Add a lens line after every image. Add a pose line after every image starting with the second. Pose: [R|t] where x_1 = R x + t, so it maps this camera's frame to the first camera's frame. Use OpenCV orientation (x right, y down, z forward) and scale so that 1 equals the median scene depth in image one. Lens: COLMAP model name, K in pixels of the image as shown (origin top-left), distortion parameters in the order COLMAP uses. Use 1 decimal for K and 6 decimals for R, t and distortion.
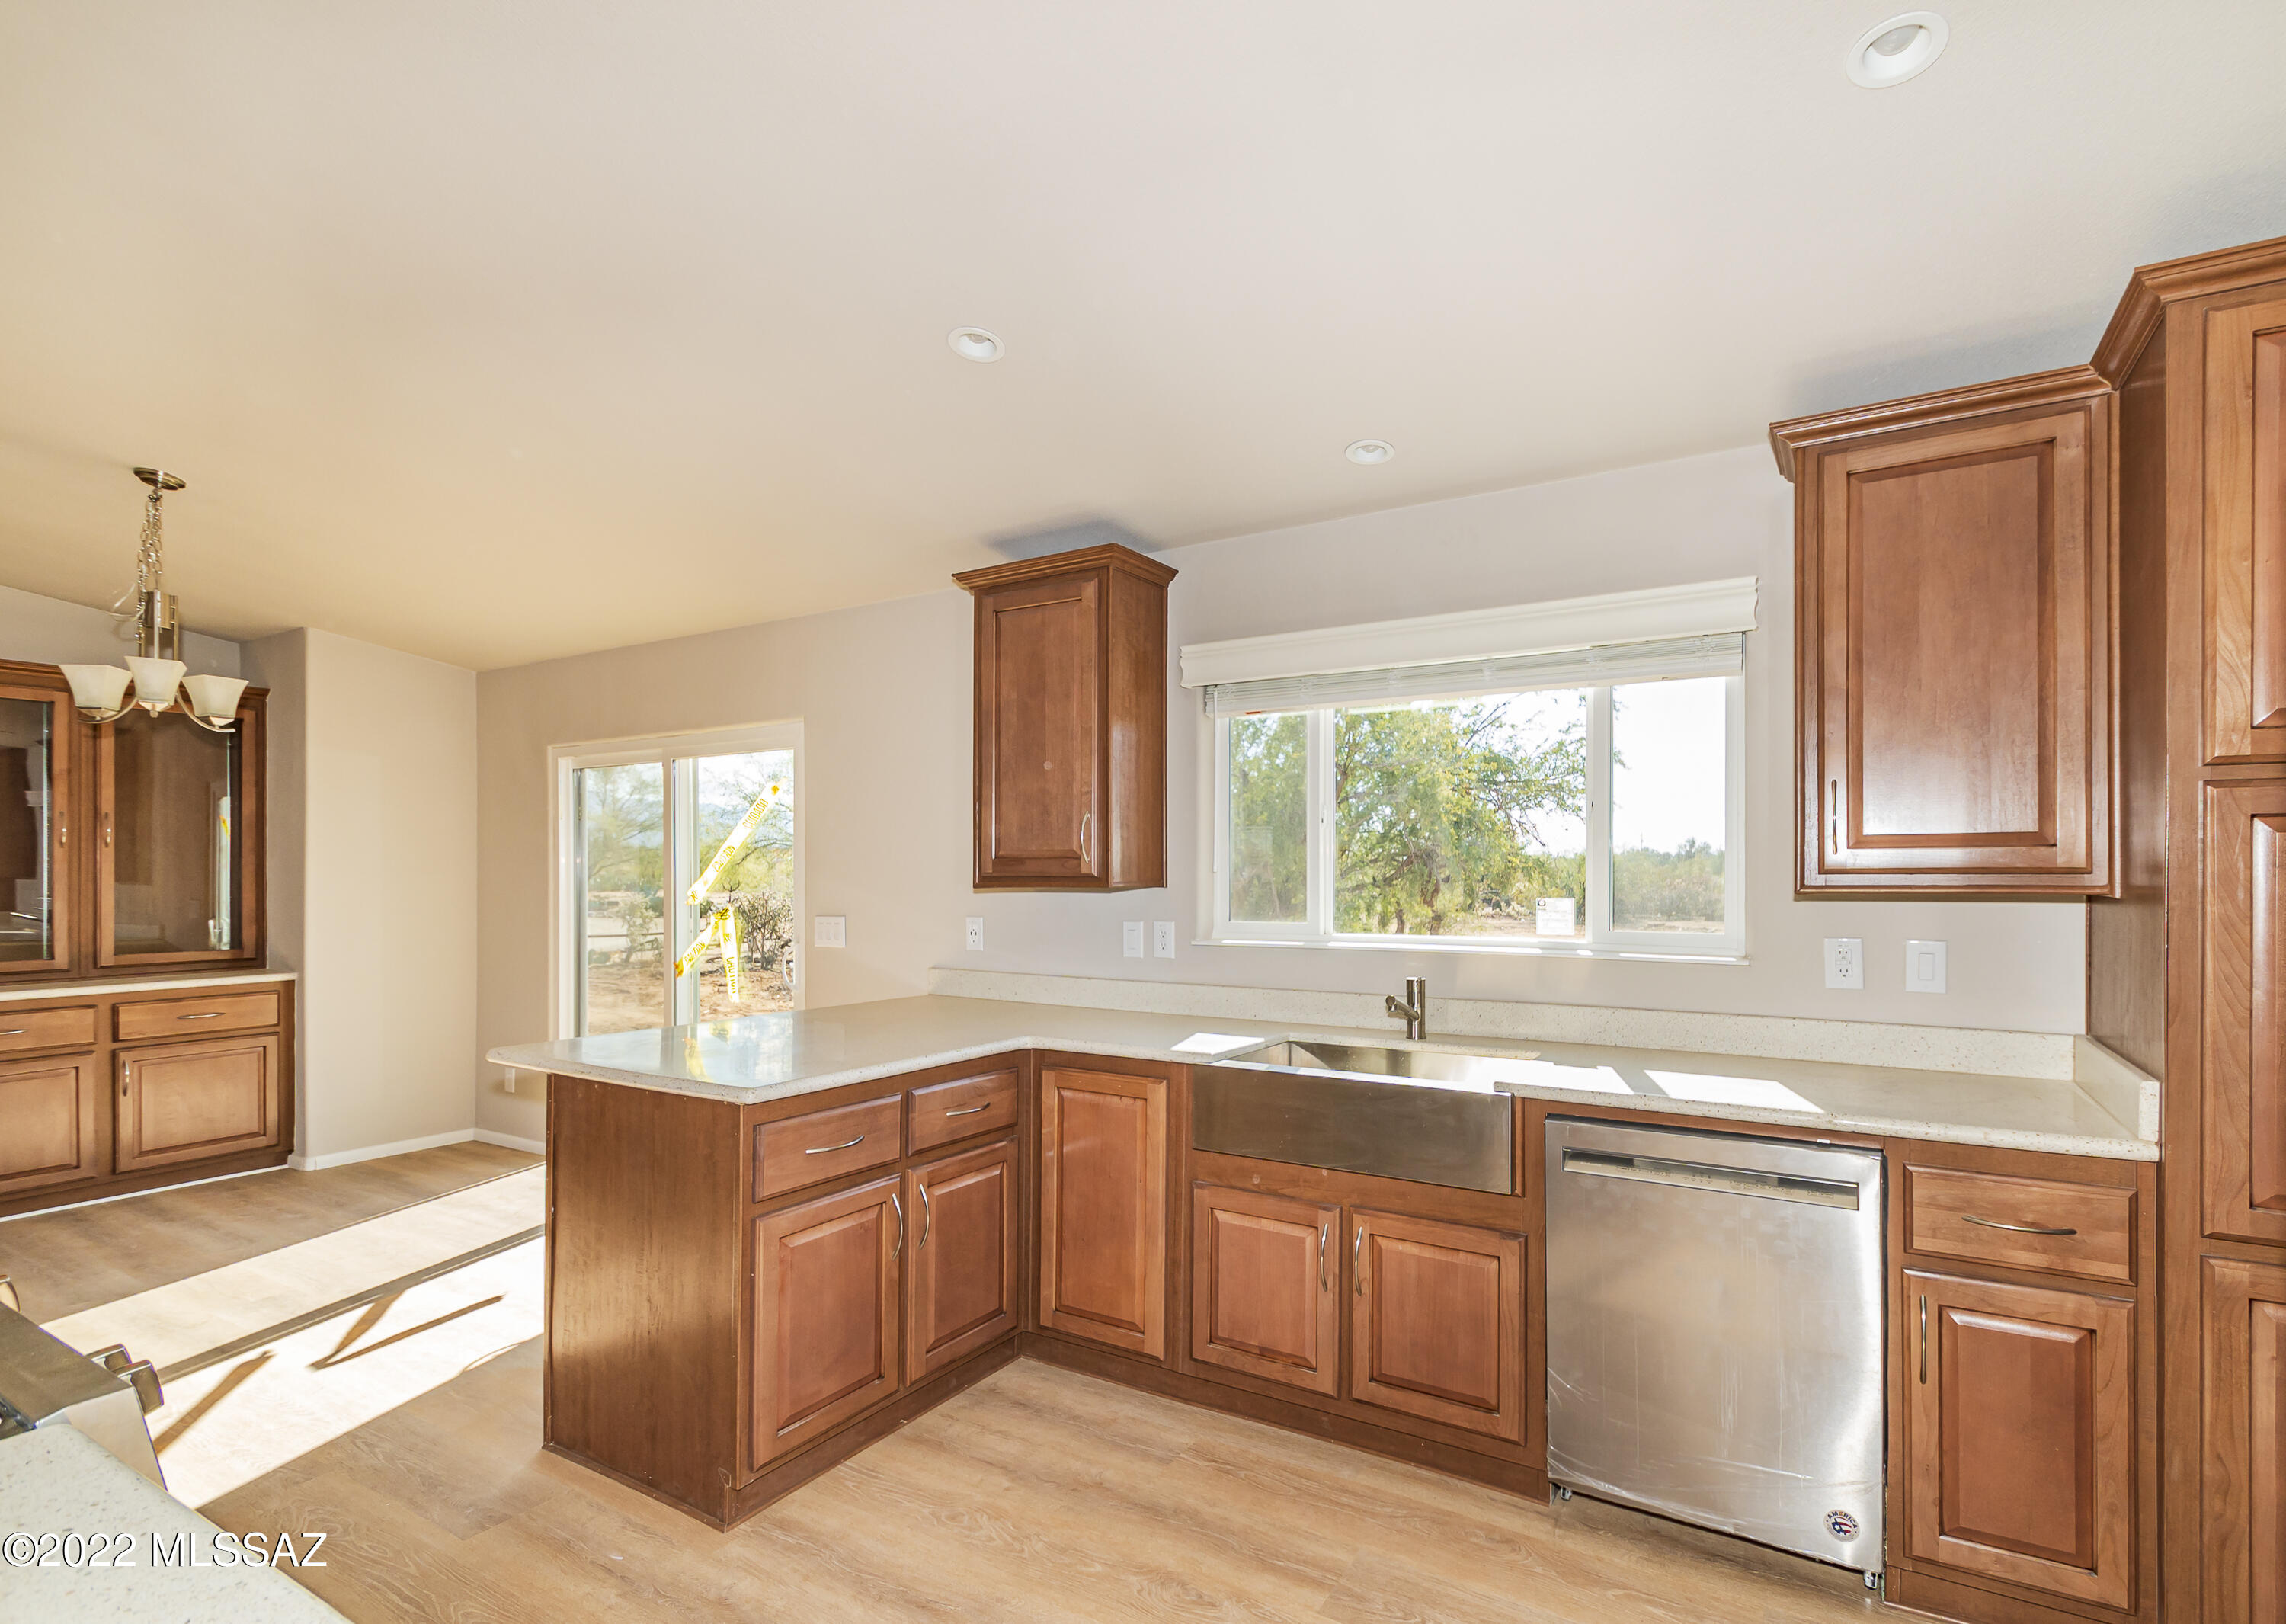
lens RADIAL K [[1074.3, 0, 1229.5], [0, 1074.3, 869.7], [0, 0, 1]] dist [-0.001562, -0.000910]
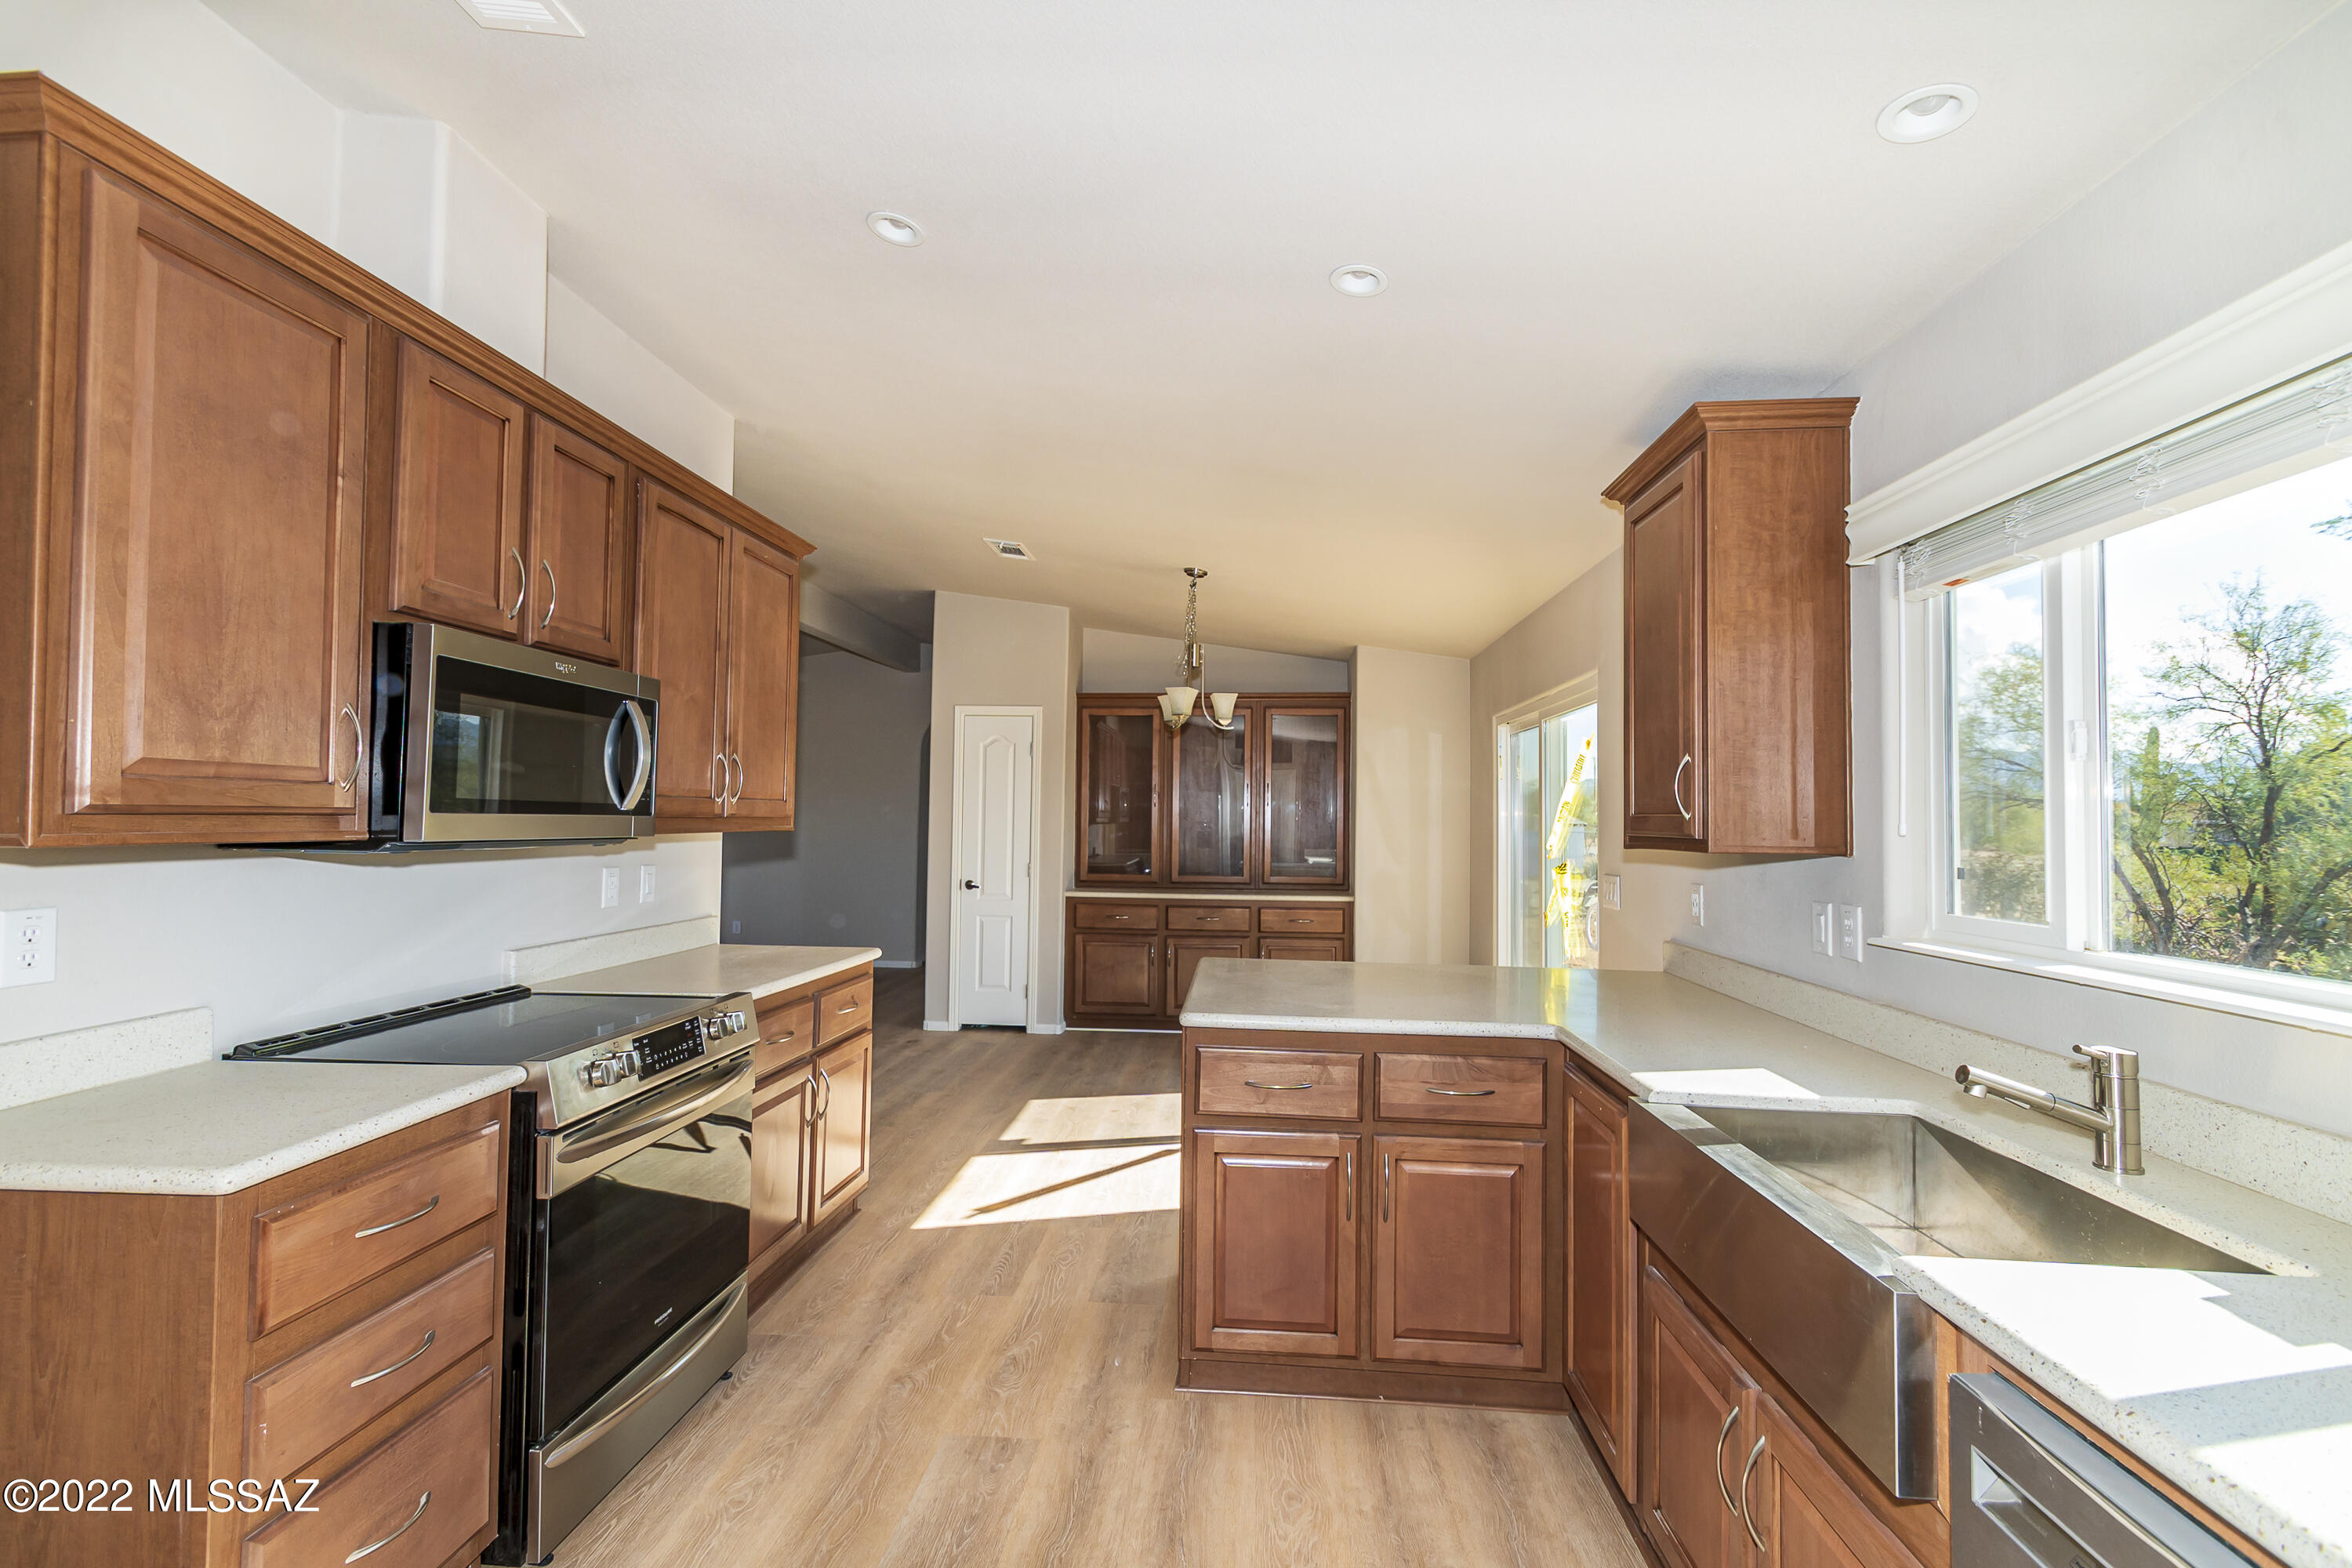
lens RADIAL K [[1056.3, 0, 1176.0], [0, 1056.3, 784.0], [0, 0, 1]] dist [-0.000438, -0.000846]
pose [[0.414832, -0.023100, -0.909605, 0.389563], [-0.012695, 0.999433, -0.031171, -0.004414], [0.909809, 0.024478, 0.414304, 0.336416]]
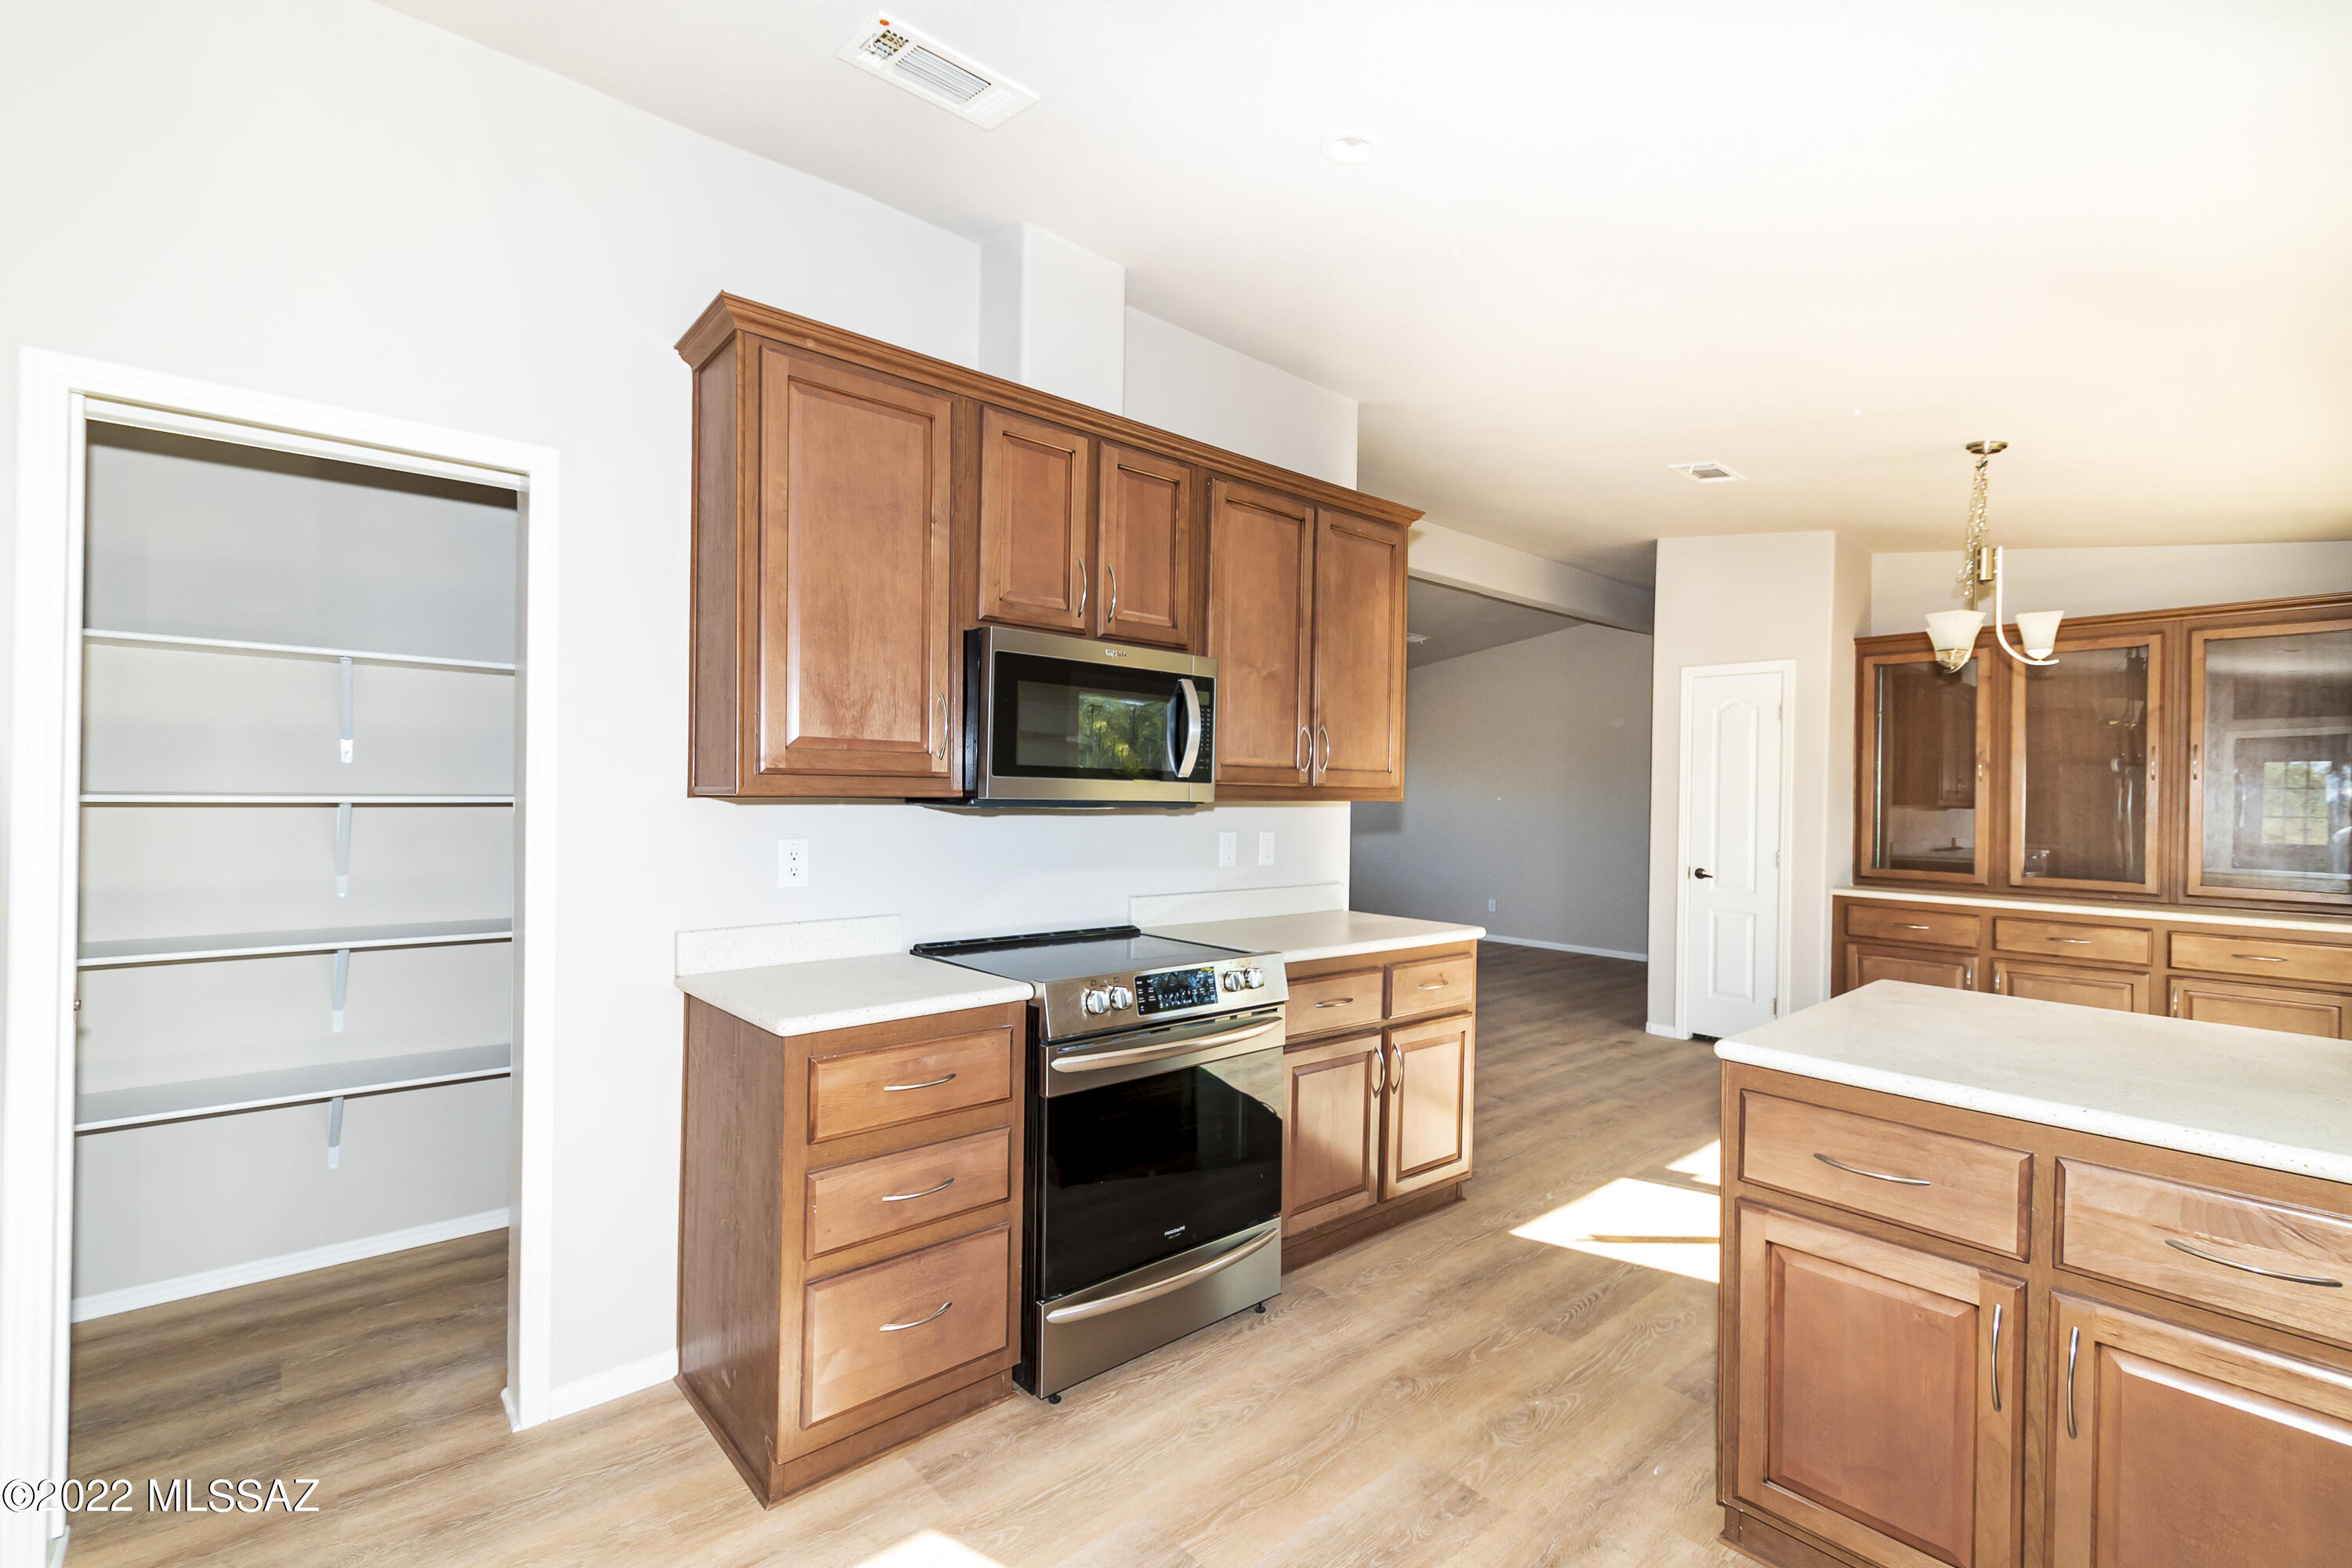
lens RADIAL K [[1042.0, 0, 1132.2], [0, 1042.0, 791.5], [0, 0, 1]] dist [0.001271, -0.000016]
pose [[-0.360561, -0.004587, -0.932724, 0.330990], [-0.015297, 0.999882, 0.000996, 0.007311], [0.932610, 0.014627, -0.360589, 0.563152]]
